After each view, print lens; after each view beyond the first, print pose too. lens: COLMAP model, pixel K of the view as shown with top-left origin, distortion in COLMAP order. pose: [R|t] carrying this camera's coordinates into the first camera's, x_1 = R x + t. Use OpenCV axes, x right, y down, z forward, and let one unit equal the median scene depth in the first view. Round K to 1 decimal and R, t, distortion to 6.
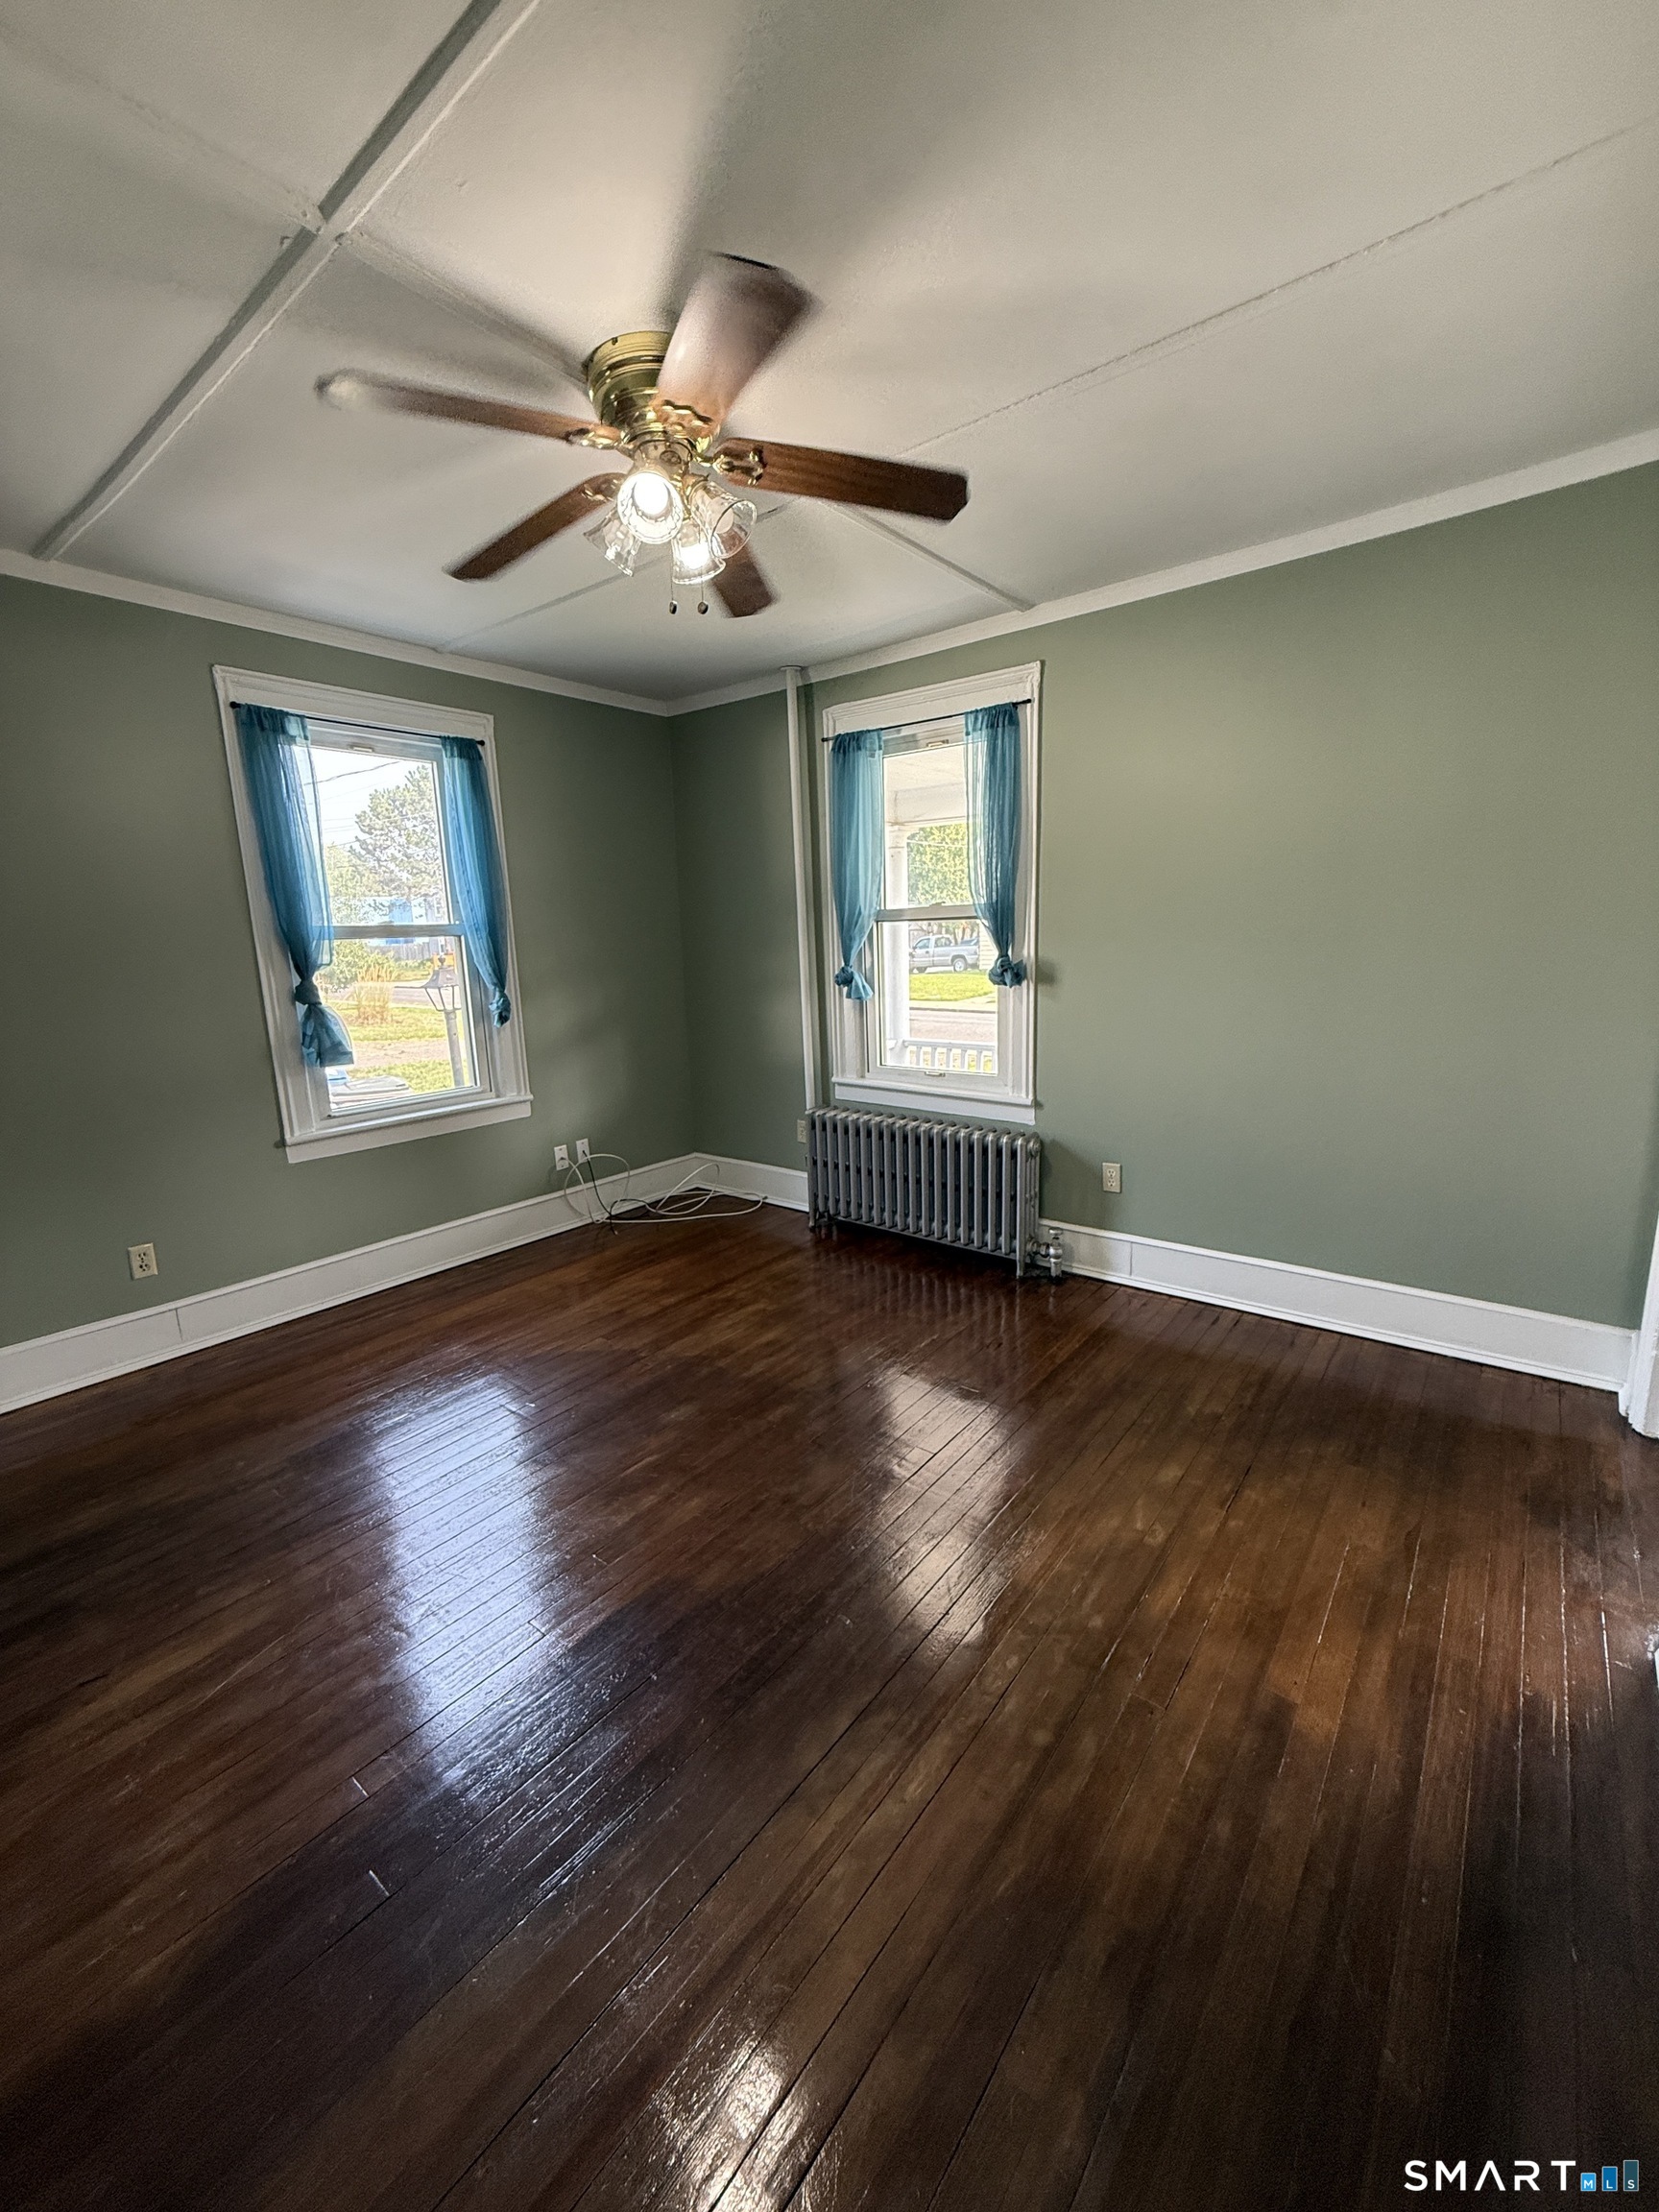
lens RADIAL K [[884.7, 0, 819.1], [0, 884.7, 1102.5], [0, 0, 1]] dist [0.000424, -0.000660]
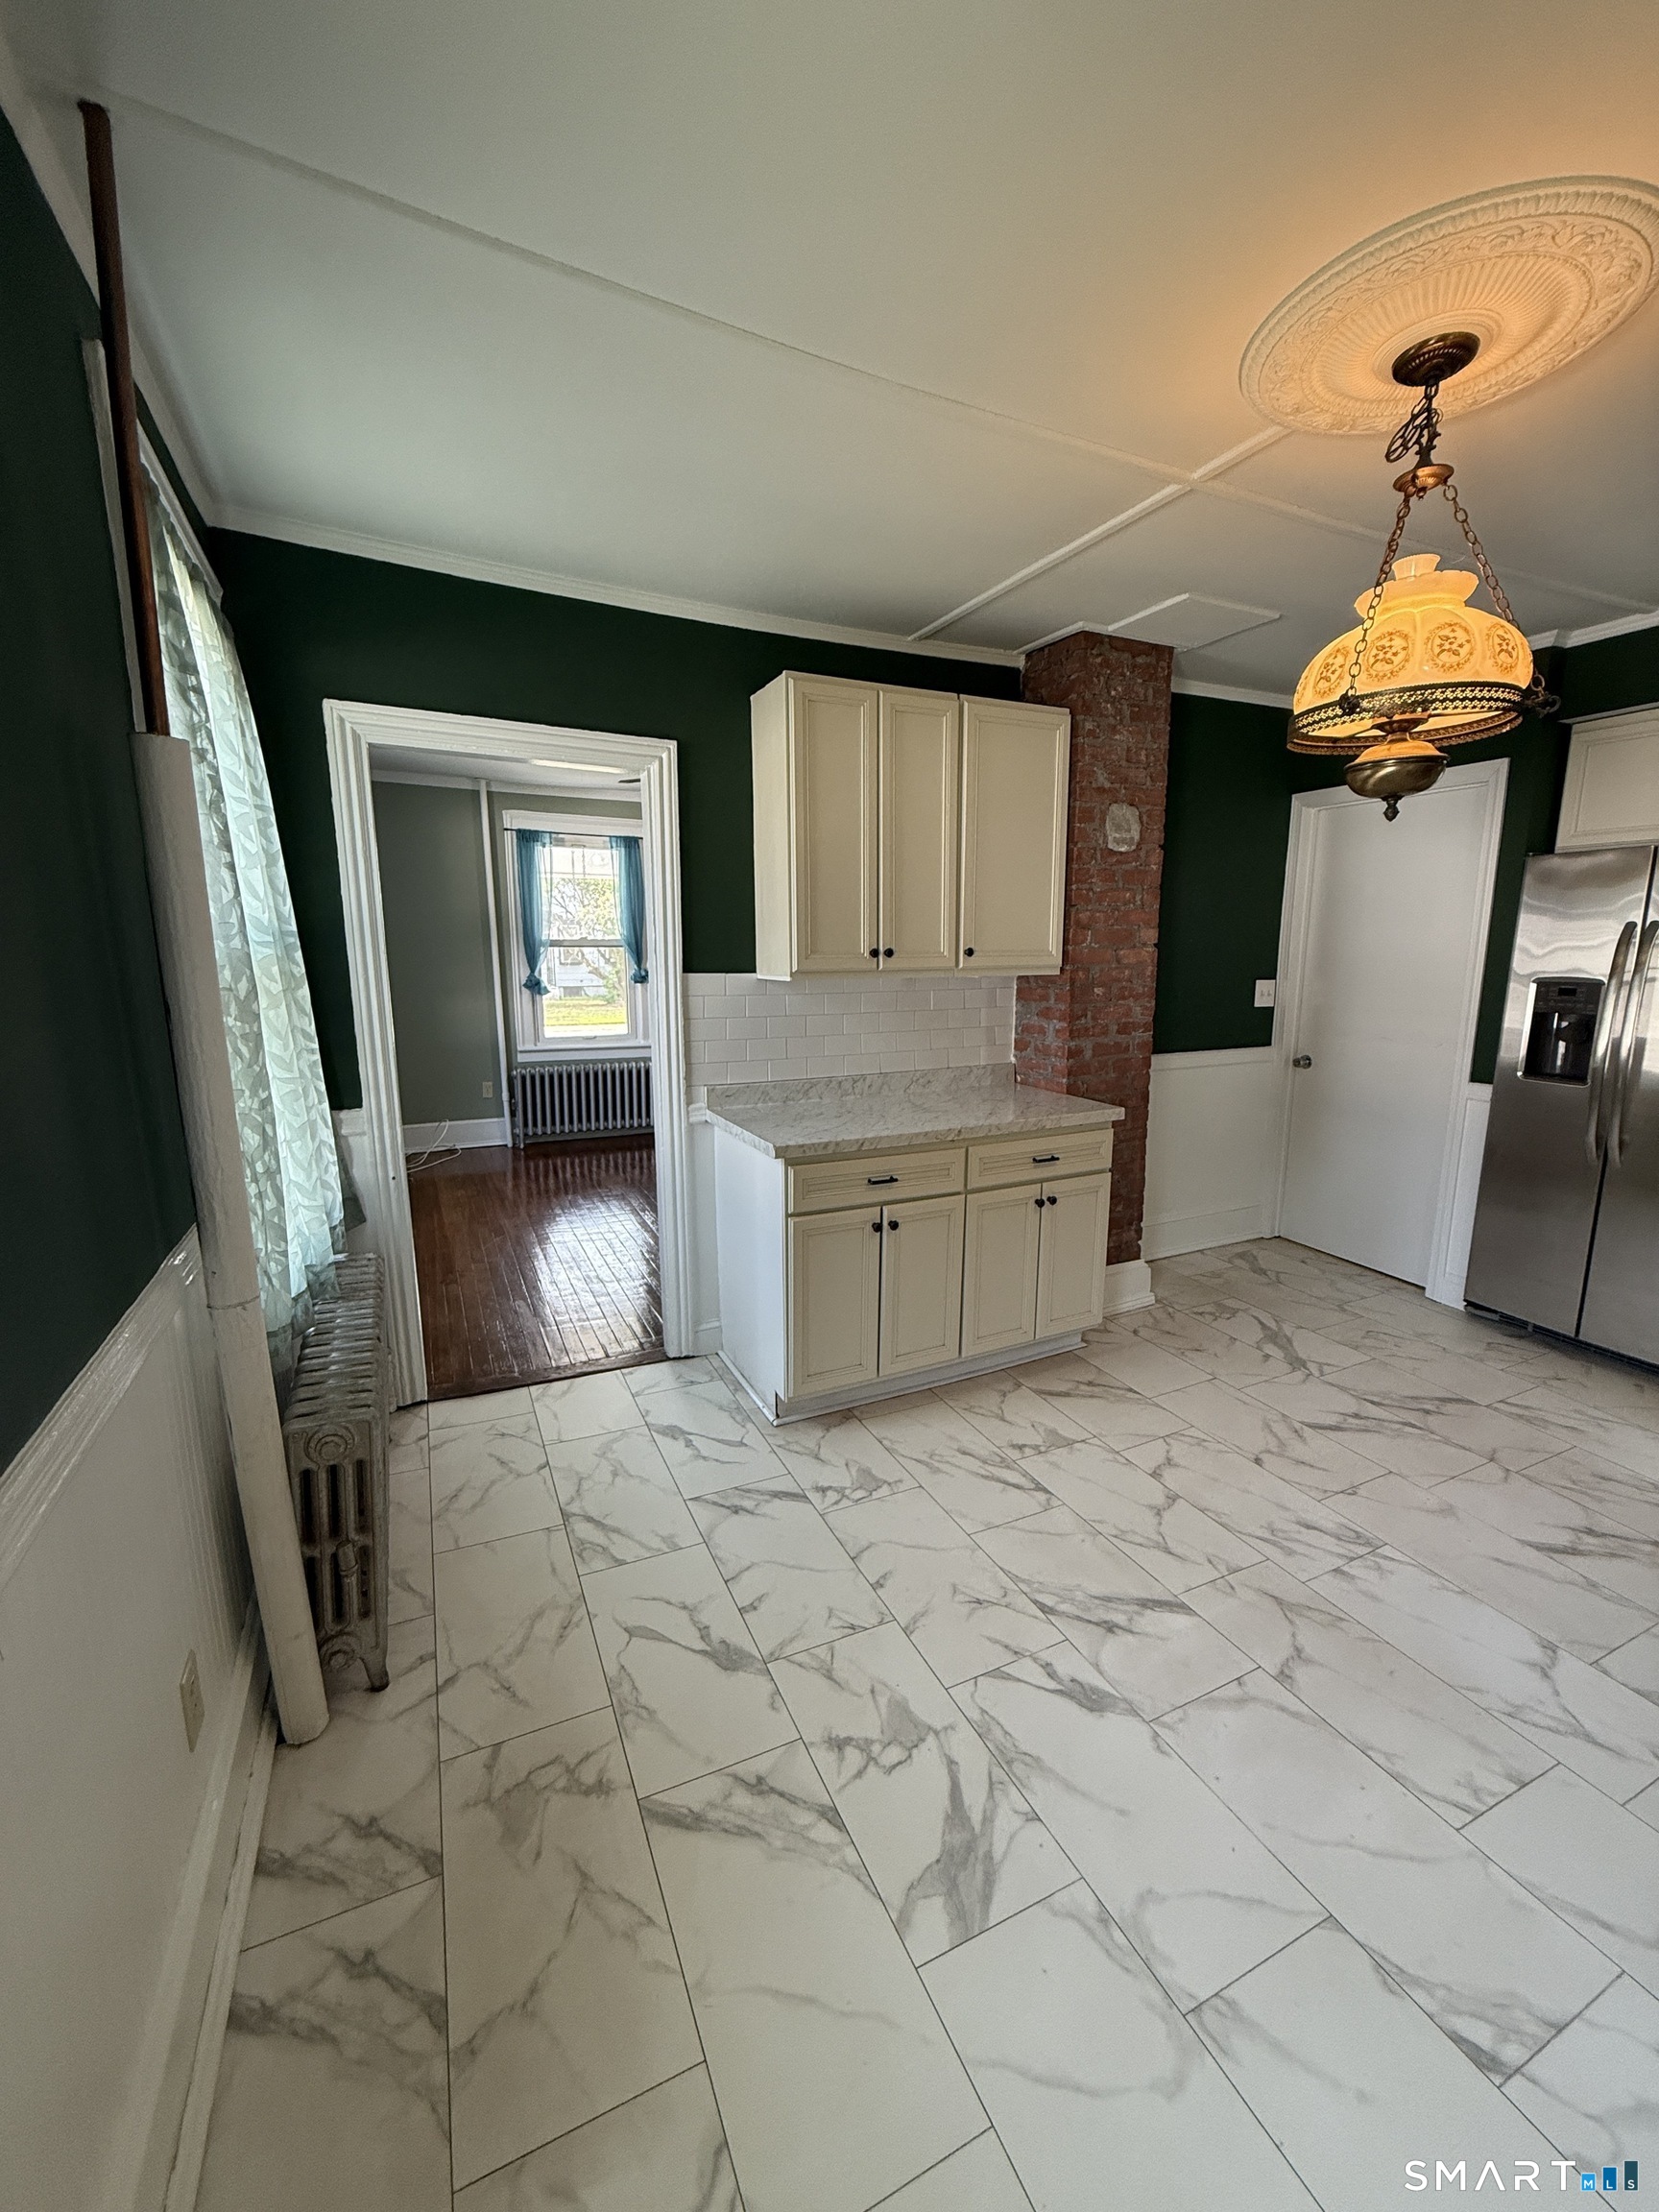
lens RADIAL K [[884.7, 0, 835.7], [0, 884.7, 1095.1], [0, 0, 1]] dist [0.000424, -0.000660]
pose [[0.431927, -0.120348, 0.893843, -1.341410], [0.158956, 0.985702, 0.055905, 0.064334], [-0.887791, 0.117935, 0.444881, -0.174691]]
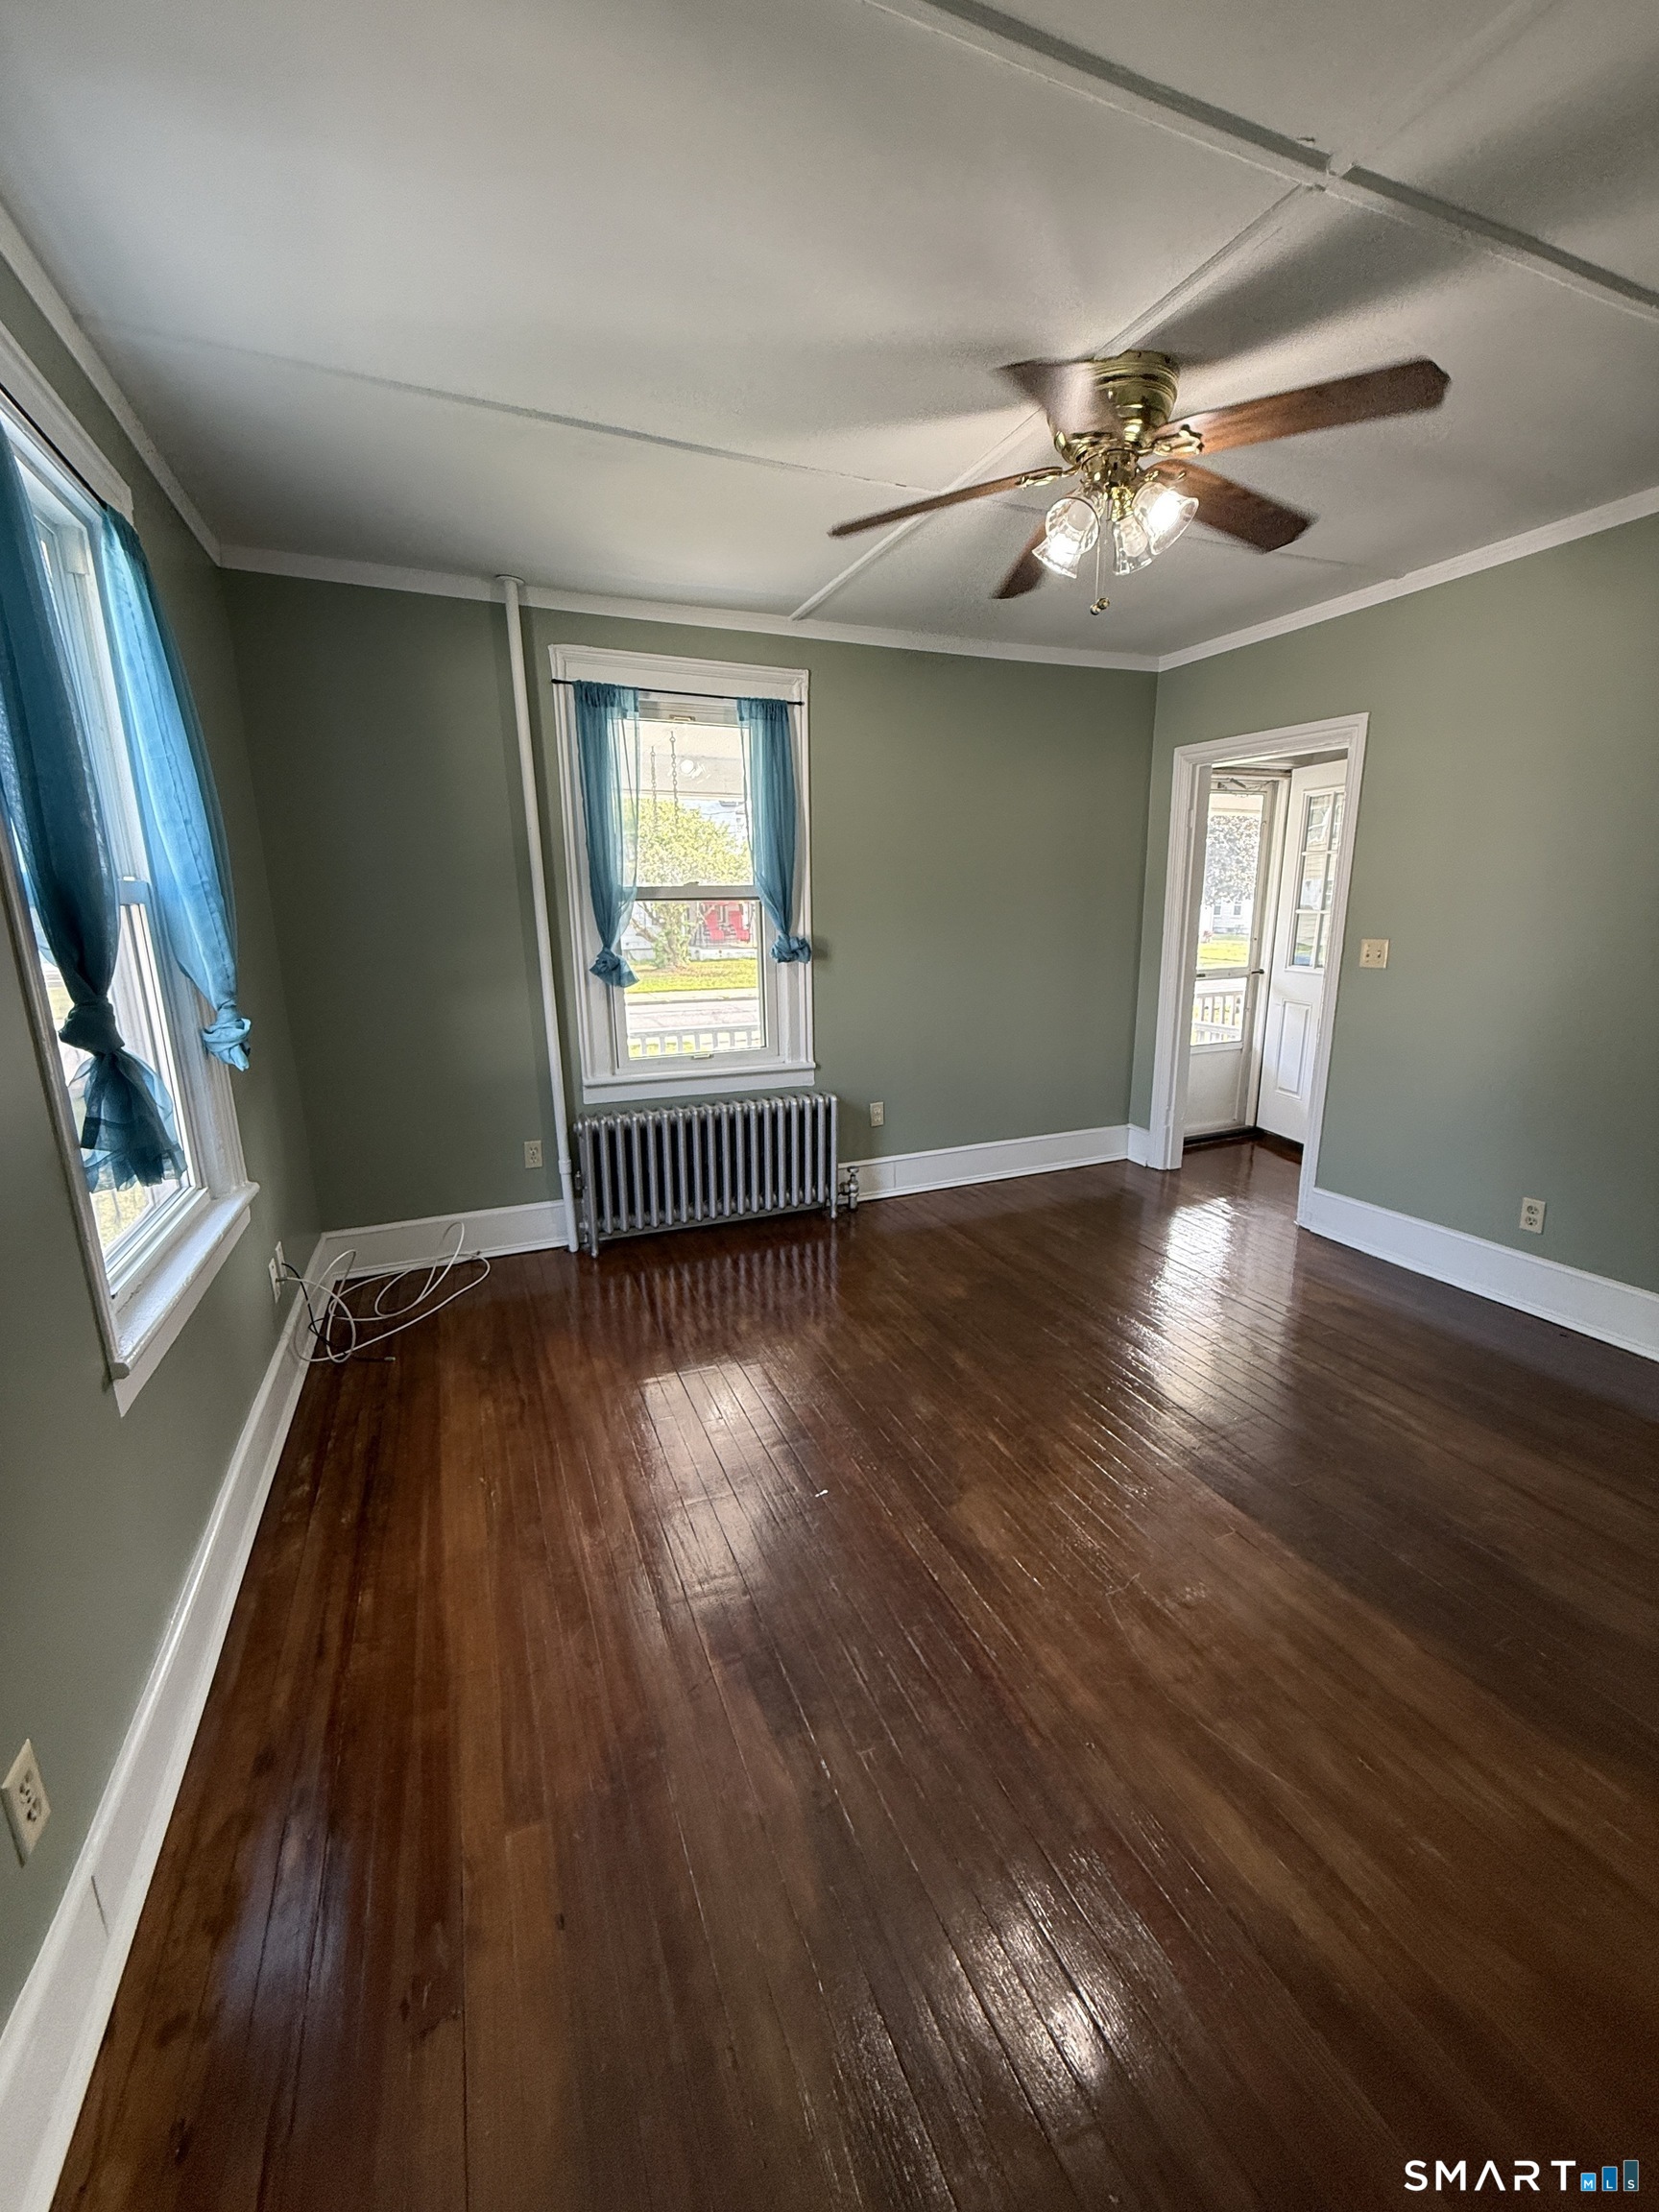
lens RADIAL K [[884.7, 0, 838.0], [0, 884.7, 1101.2], [0, 0, 1]] dist [0.000424, -0.000660]
pose [[0.468093, -0.169494, 0.867272, -0.748576], [0.167397, 0.980671, 0.101307, -0.065668], [-0.867679, 0.097757, 0.487418, 0.443567]]
